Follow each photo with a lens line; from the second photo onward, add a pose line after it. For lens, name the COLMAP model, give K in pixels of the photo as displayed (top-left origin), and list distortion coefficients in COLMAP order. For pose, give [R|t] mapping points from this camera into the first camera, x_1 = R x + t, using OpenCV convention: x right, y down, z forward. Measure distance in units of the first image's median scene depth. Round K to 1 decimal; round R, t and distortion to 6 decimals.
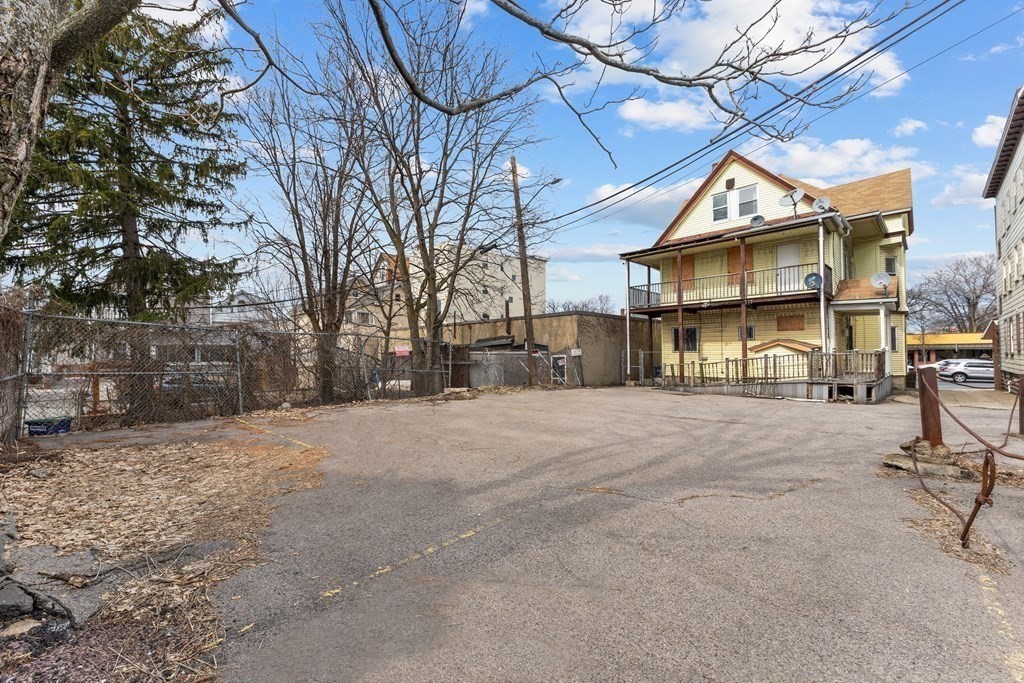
lens RADIAL K [[411.1, 0, 508.3], [0, 411.1, 344.1], [0, 0, 1]] dist [0.002108, -0.000004]
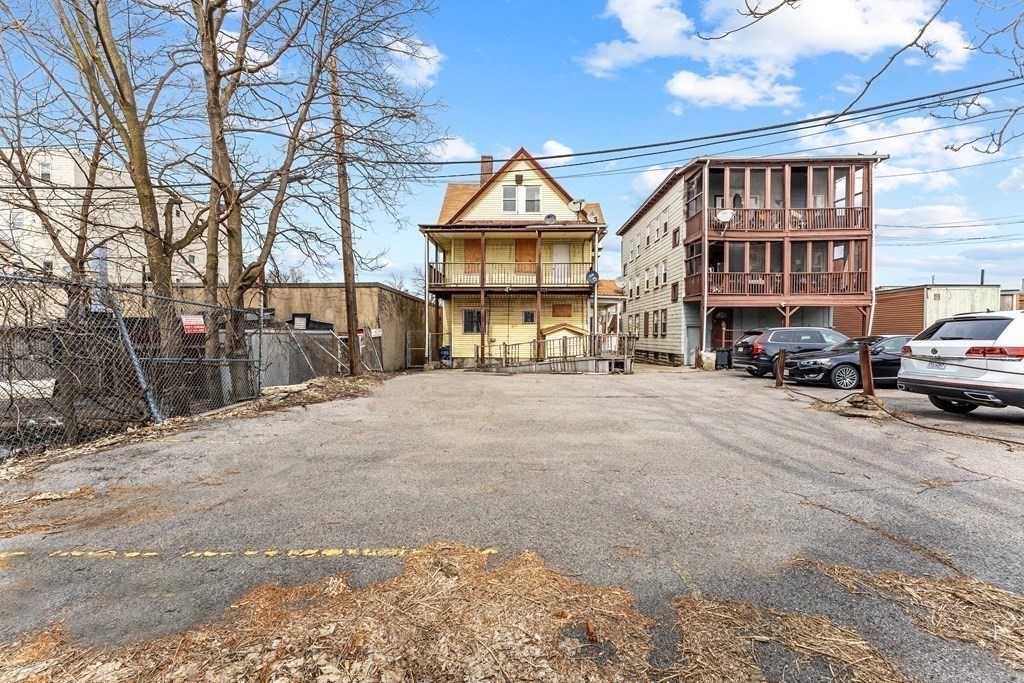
lens RADIAL K [[411.1, 0, 508.3], [0, 411.1, 344.1], [0, 0, 1]] dist [0.002108, -0.000004]
pose [[0.720781, -0.005674, 0.693139, -0.236566], [-0.024043, 0.999160, 0.033182, 0.009693], [-0.692745, -0.040582, 0.720040, 0.220702]]
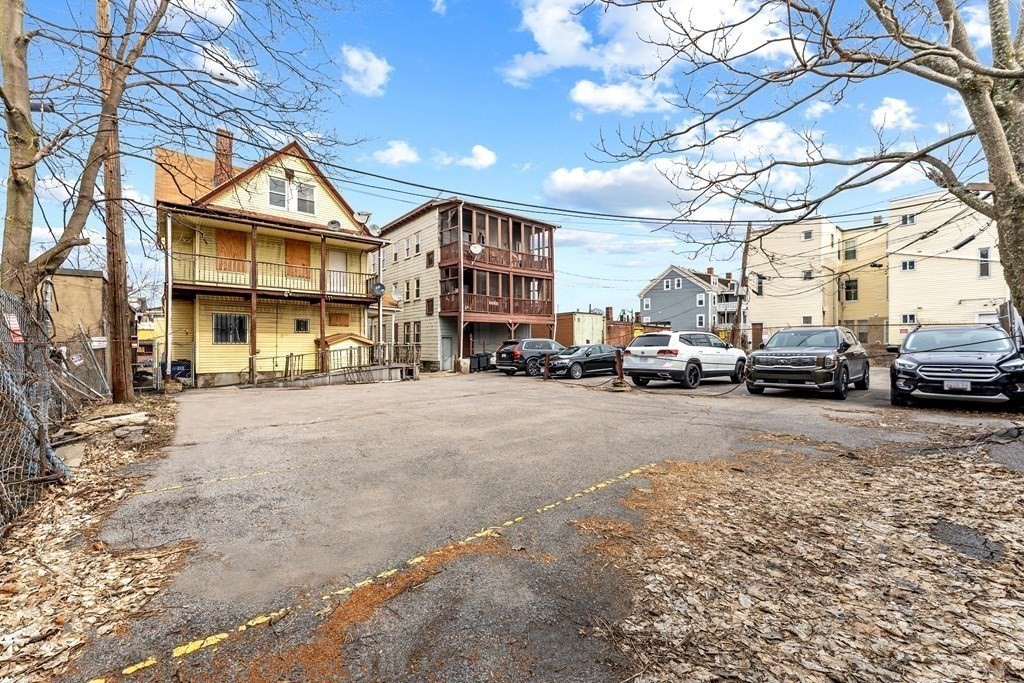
lens RADIAL K [[411.1, 0, 508.3], [0, 411.1, 344.1], [0, 0, 1]] dist [0.002108, -0.000004]
pose [[0.074753, 0.009980, 0.997152, -0.402271], [-0.021492, 0.999734, -0.008395, 0.015883], [-0.996970, -0.020803, 0.074948, 0.395351]]
